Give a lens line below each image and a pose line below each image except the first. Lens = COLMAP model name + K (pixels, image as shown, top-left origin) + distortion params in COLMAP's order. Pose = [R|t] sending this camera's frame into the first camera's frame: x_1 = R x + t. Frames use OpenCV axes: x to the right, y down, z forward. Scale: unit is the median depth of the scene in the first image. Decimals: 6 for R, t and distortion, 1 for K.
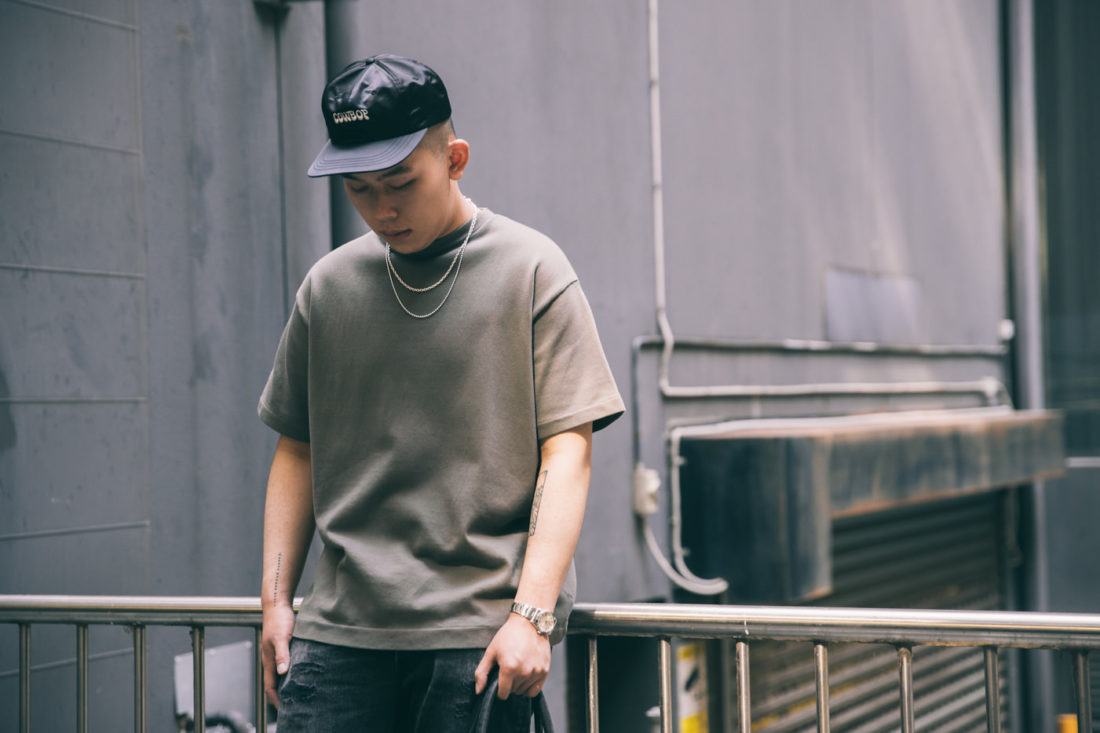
lens RADIAL K [[2059.6, 0, 550.0], [0, 2059.6, 366.5], [0, 0, 1]] dist [0.271928, -0.117145]
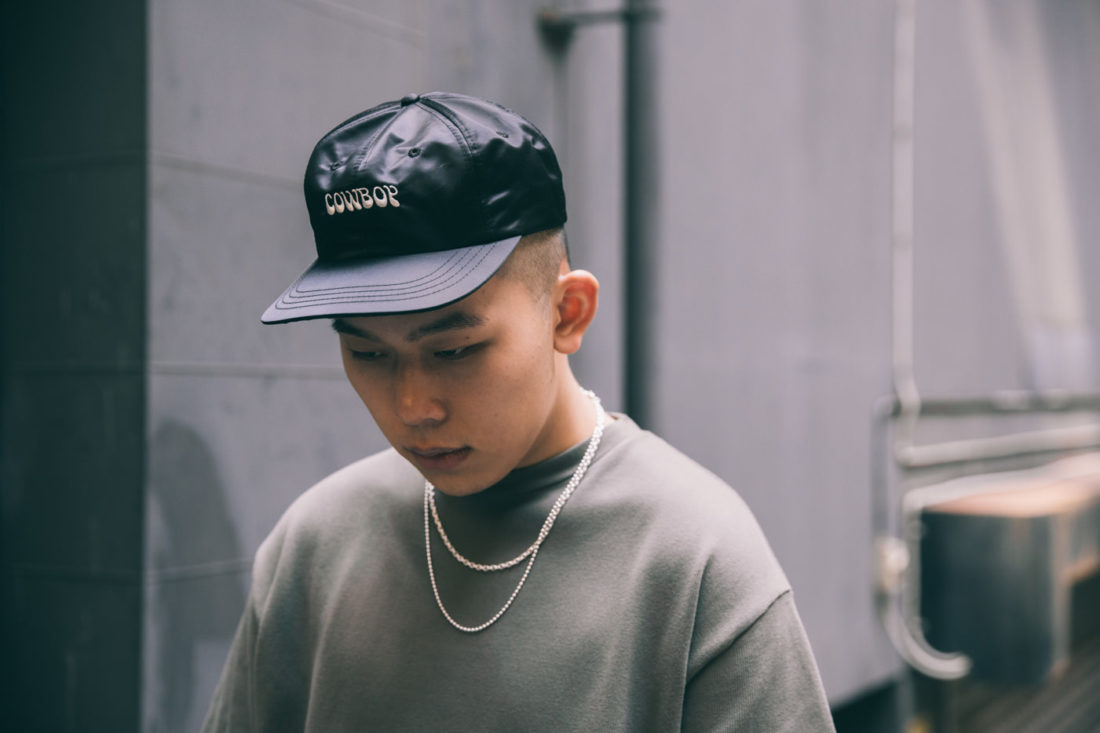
lens RADIAL K [[1594.5, 0, 550.0], [0, 1594.5, 366.5], [0, 0, 1]] dist [0.179728, 0.031134]
pose [[0.998365, 0.026138, -0.050828, -0.100844], [-0.025917, 0.999652, 0.005004, -0.041446], [0.050941, -0.003679, 0.998695, 0.365071]]
